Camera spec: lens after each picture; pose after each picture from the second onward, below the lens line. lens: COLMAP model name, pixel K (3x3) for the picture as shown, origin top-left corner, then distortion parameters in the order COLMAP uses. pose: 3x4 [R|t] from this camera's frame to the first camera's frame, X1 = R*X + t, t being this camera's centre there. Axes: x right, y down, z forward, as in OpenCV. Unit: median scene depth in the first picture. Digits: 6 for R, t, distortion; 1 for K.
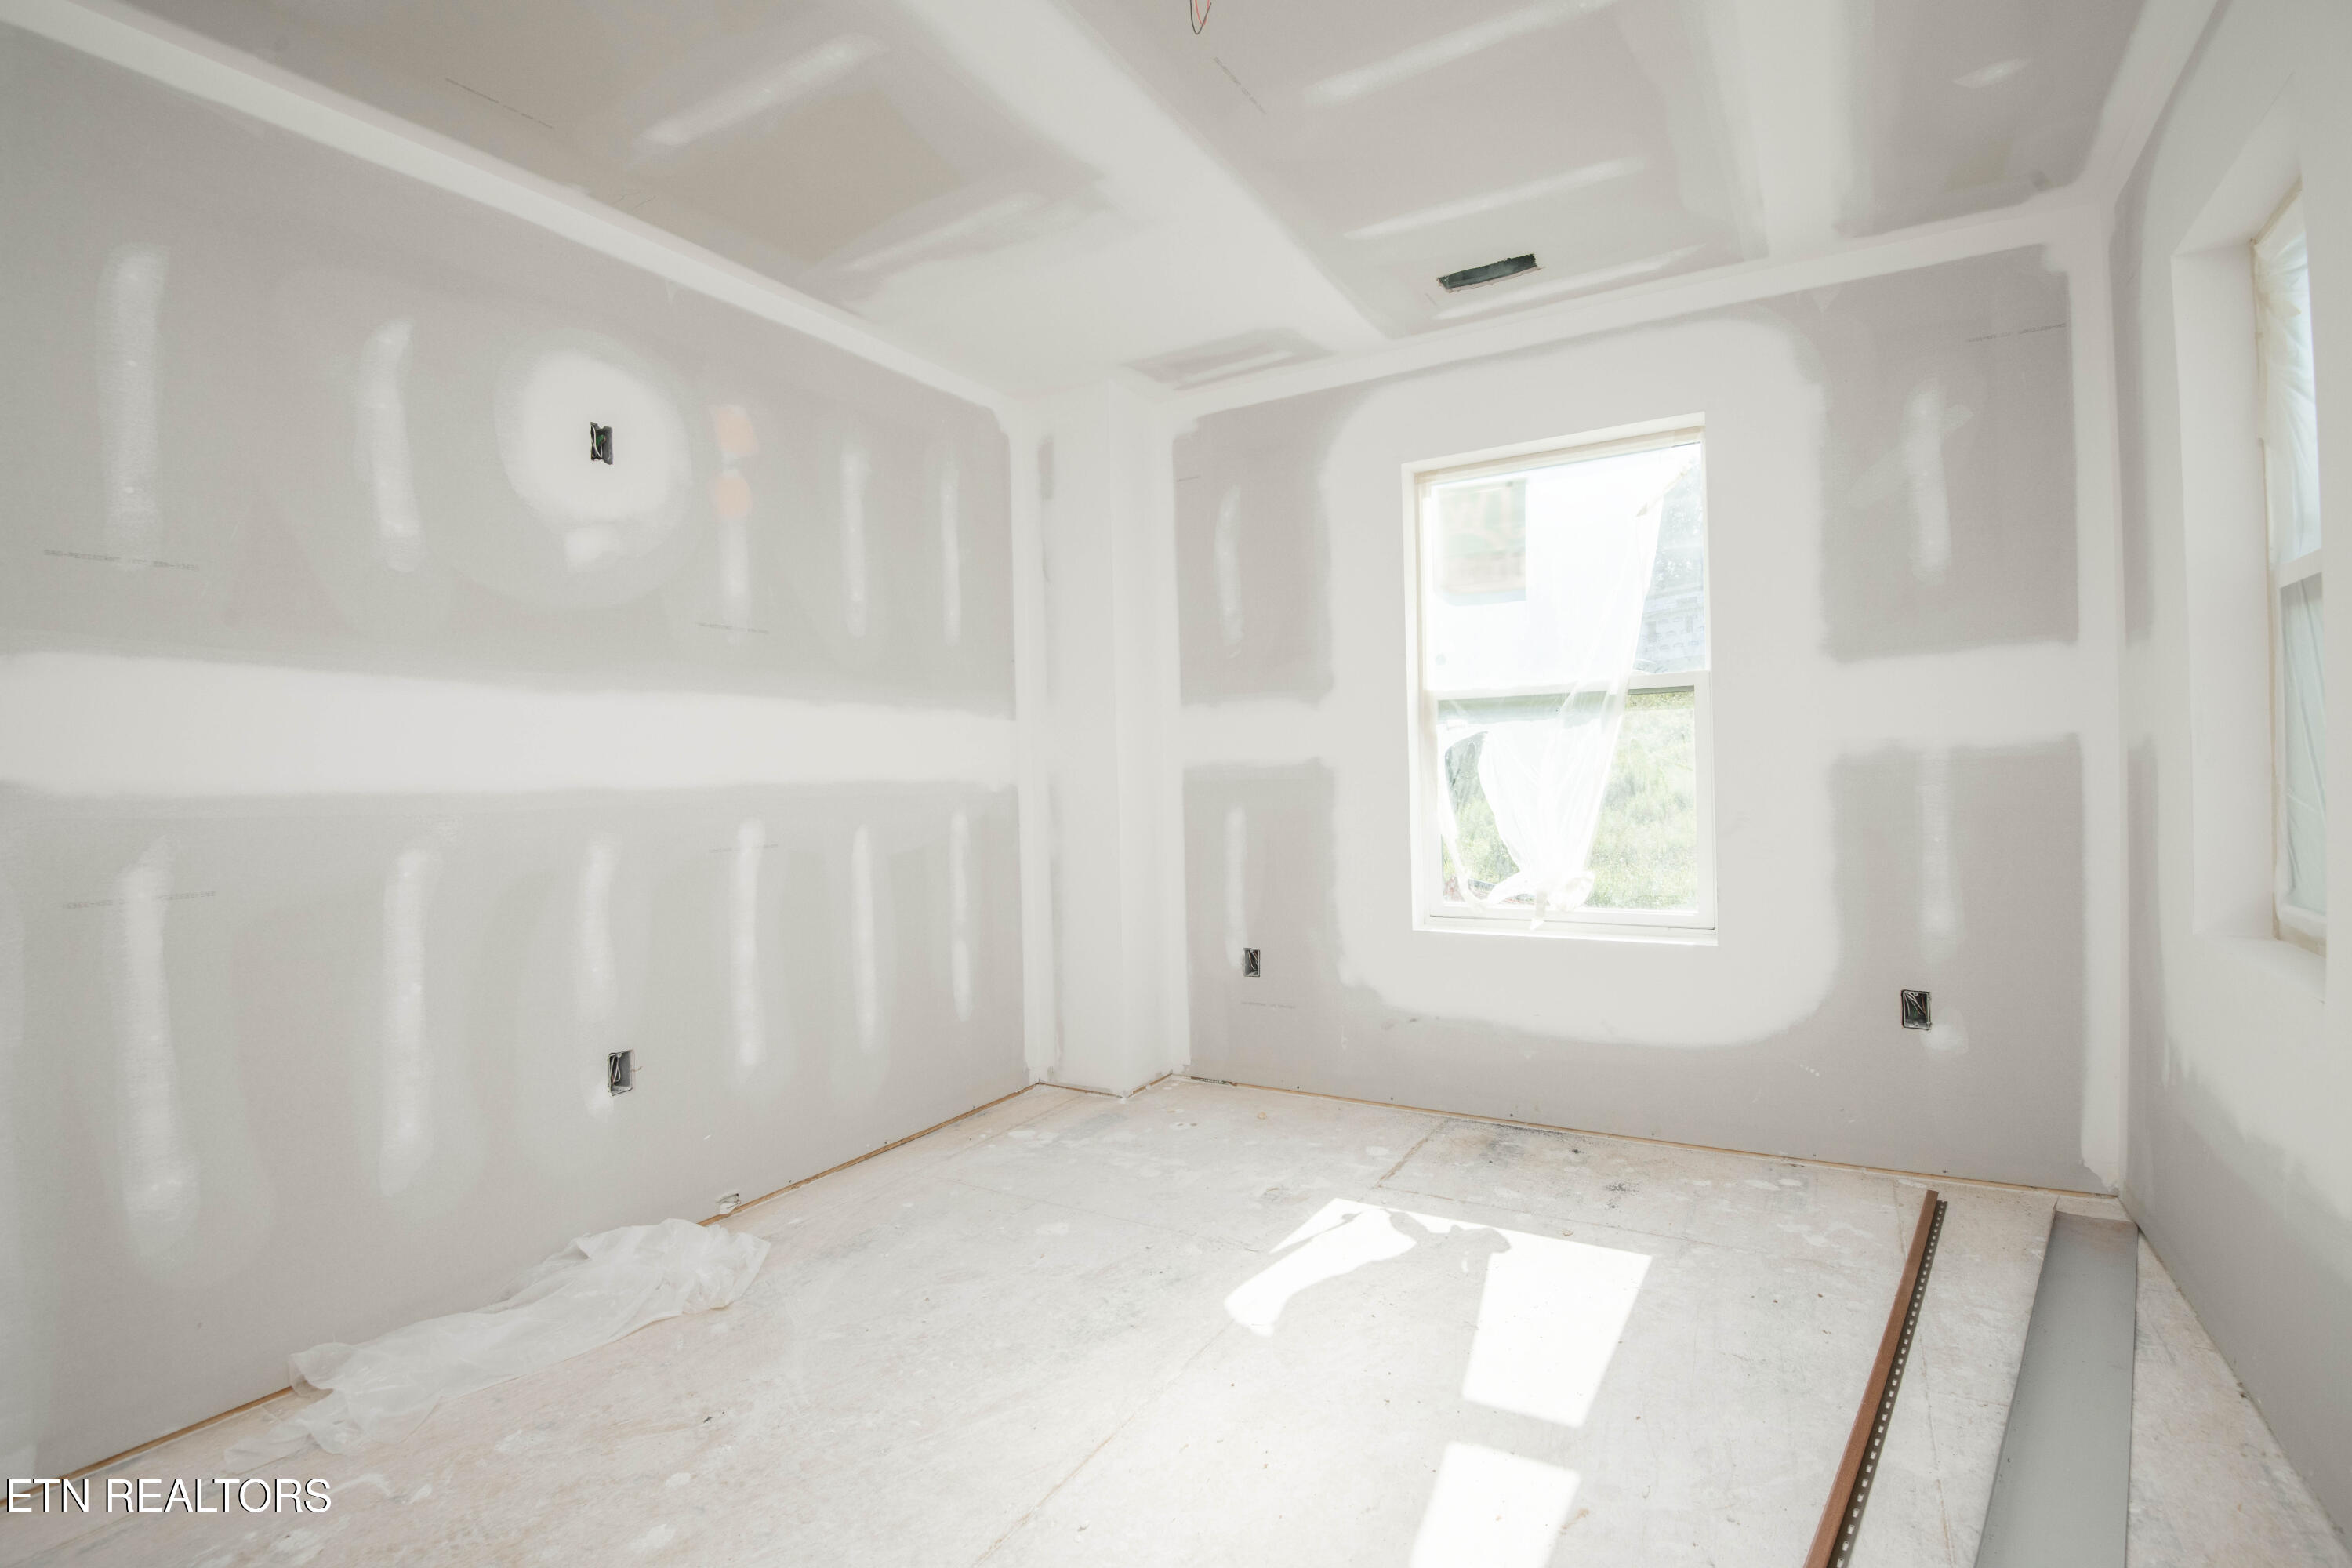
lens RADIAL K [[1085.5, 0, 1186.8], [0, 1085.5, 787.1], [0, 0, 1]] dist [-0.016815, -0.015410]
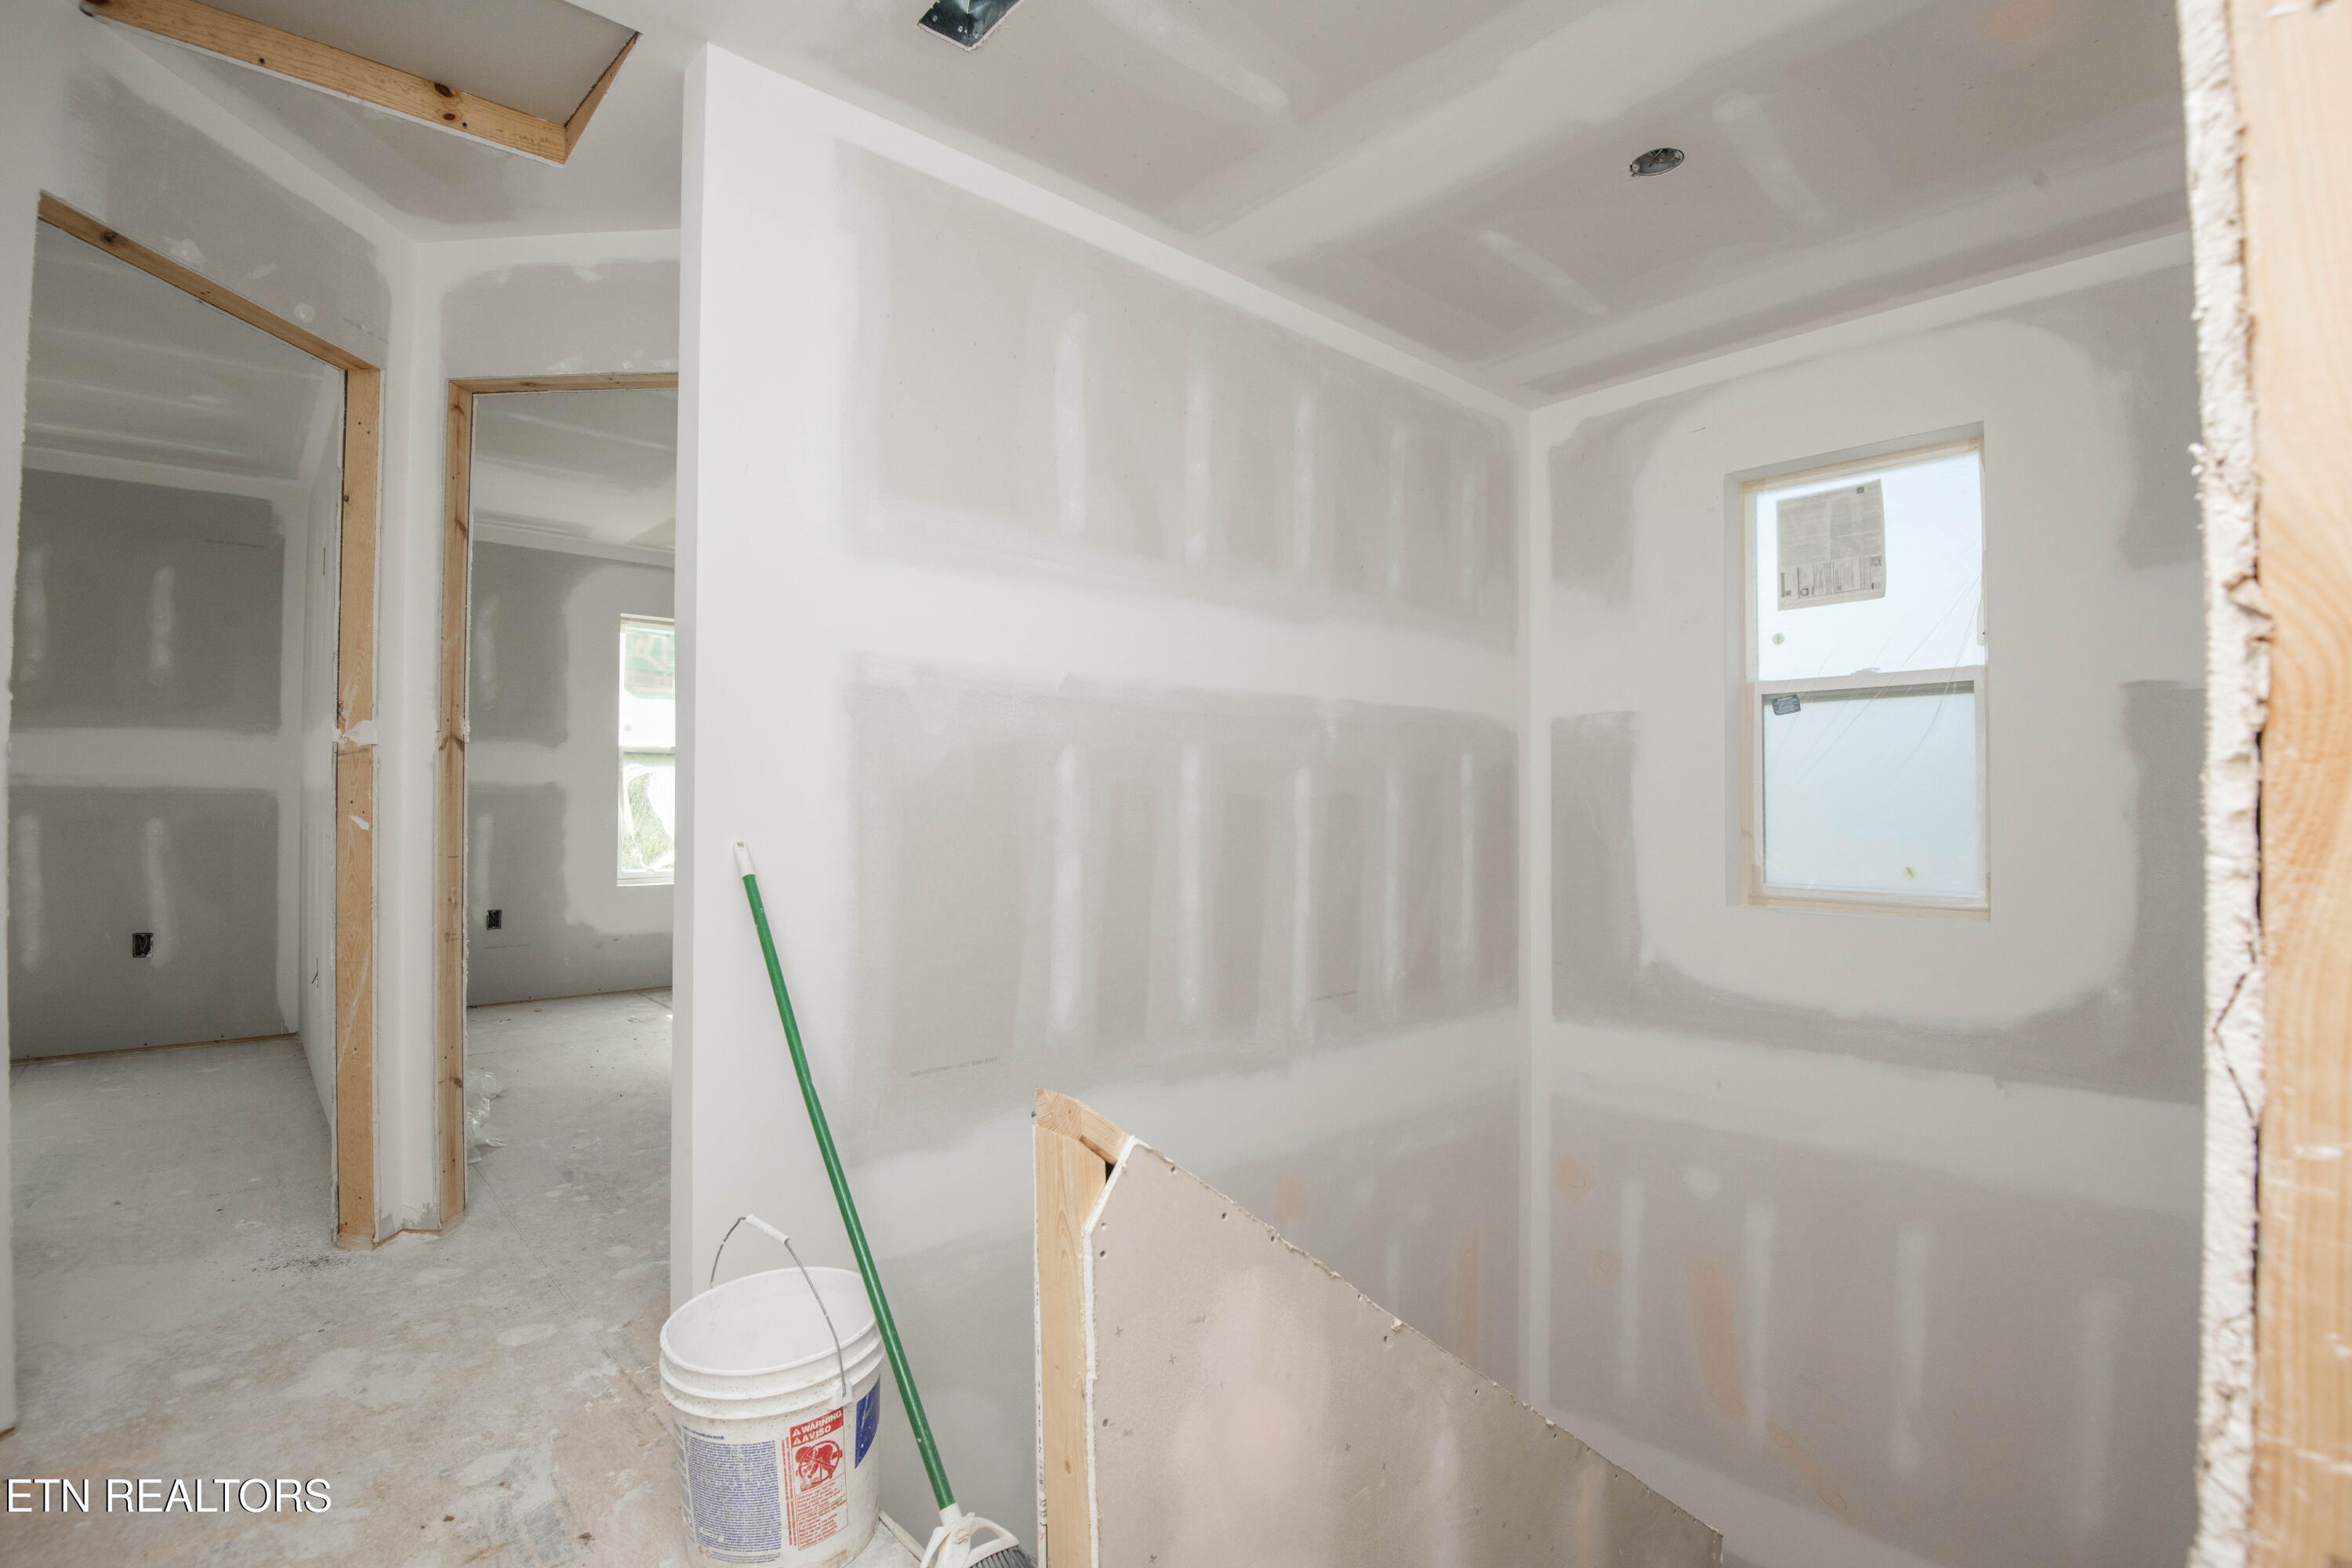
lens RADIAL K [[1102.5, 0, 1178.0], [0, 1102.5, 782.9], [0, 0, 1]] dist [-0.002516, -0.000157]
pose [[0.298035, 0.041520, 0.953651, -1.331707], [-0.002811, 0.999087, -0.042620, 0.046322], [-0.954551, 0.010021, 0.297880, -0.401265]]
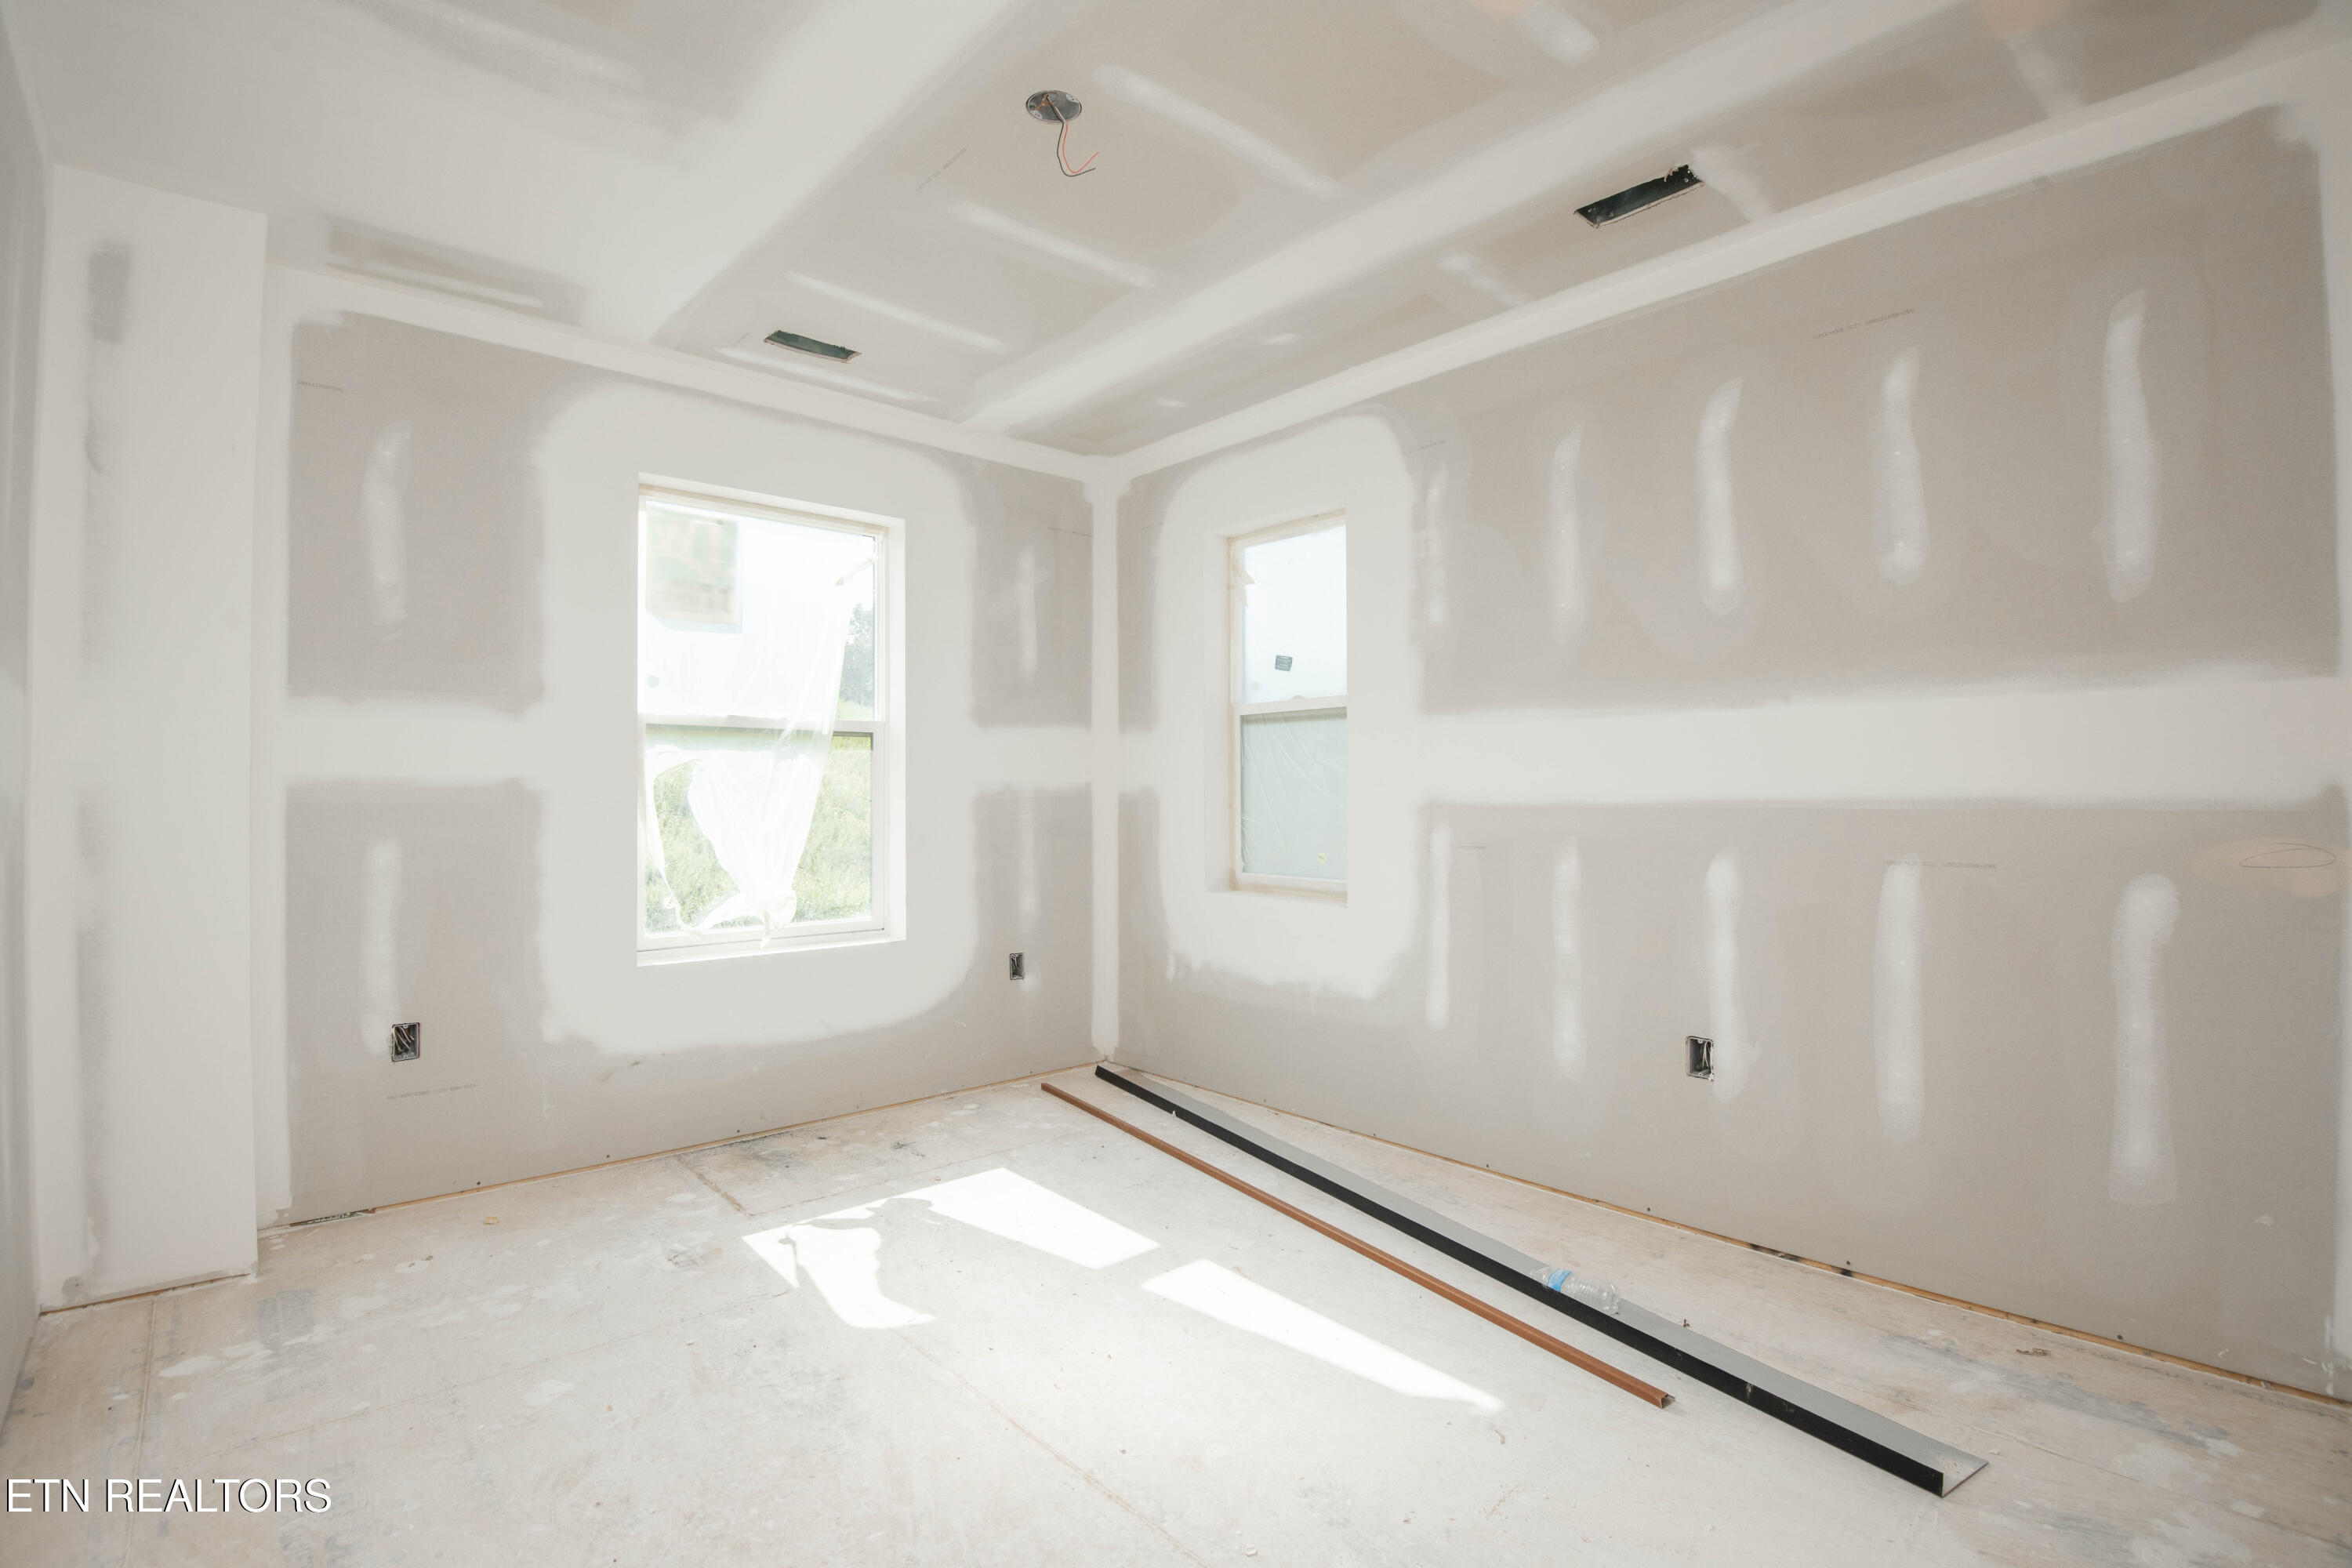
lens RADIAL K [[1085.5, 0, 1187.1], [0, 1085.5, 783.3], [0, 0, 1]] dist [-0.016815, -0.015410]
pose [[0.296229, 0.035537, 0.954456, -0.614173], [0.004209, 0.999249, -0.038512, 0.013358], [-0.955108, 0.015425, 0.295857, 0.300431]]
